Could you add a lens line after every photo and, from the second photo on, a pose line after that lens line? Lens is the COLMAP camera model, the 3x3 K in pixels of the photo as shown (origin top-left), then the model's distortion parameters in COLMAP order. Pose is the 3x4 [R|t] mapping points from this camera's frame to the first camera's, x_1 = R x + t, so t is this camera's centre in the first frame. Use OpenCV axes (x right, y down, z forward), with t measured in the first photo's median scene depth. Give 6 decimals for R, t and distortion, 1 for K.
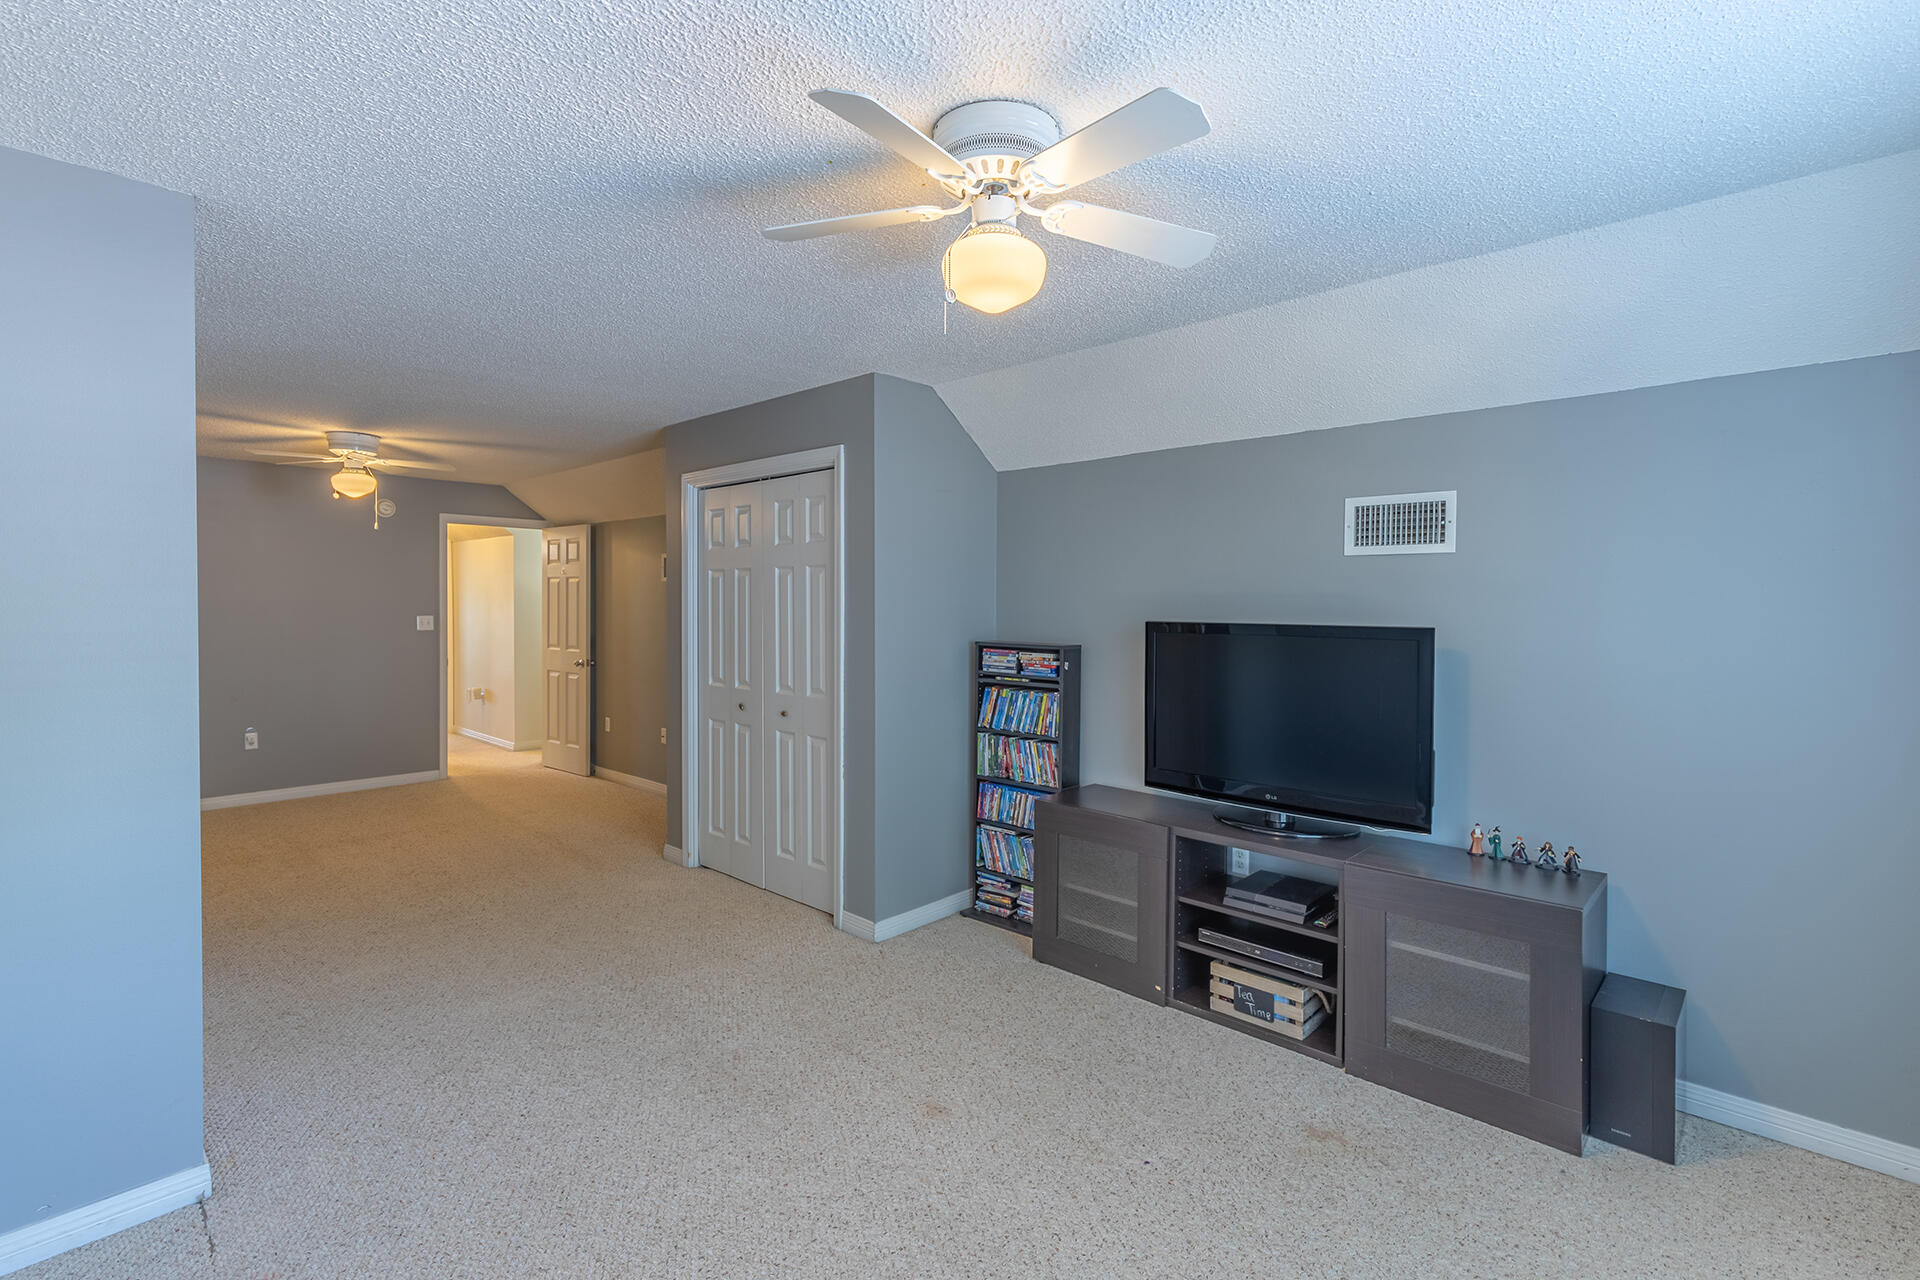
lens RADIAL K [[856.0, 0, 960.0], [0, 856.0, 640.0], [0, 0, 1]] dist [-0.001008, -0.000044]
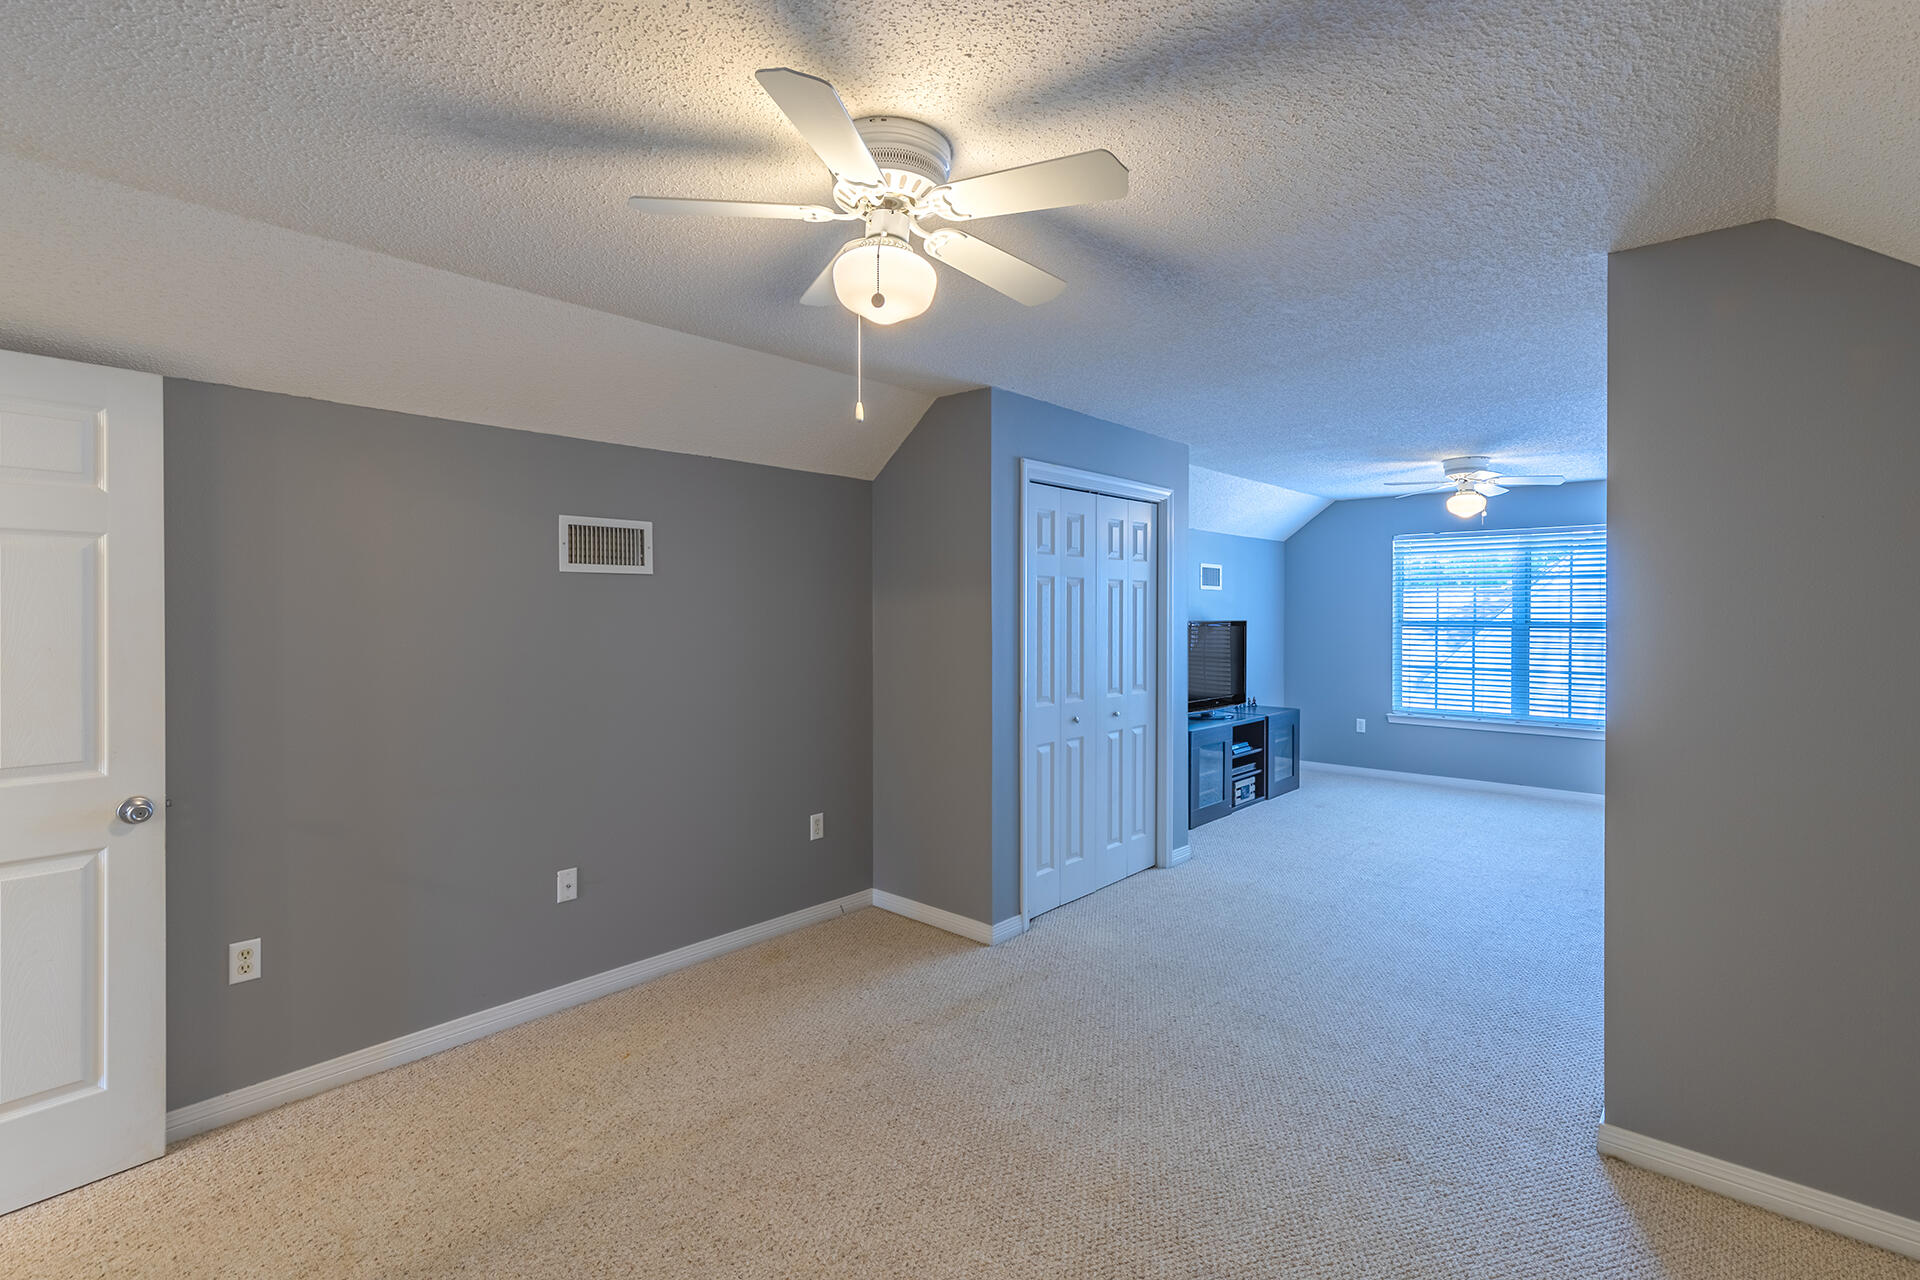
lens RADIAL K [[856.0, 0, 960.0], [0, 856.0, 640.0], [0, 0, 1]] dist [-0.001008, -0.000044]
pose [[0.007754, -0.030972, 0.999490, -0.615767], [0.052593, 0.998149, 0.030522, -0.024584], [-0.998586, 0.052330, 0.009368, 0.563645]]
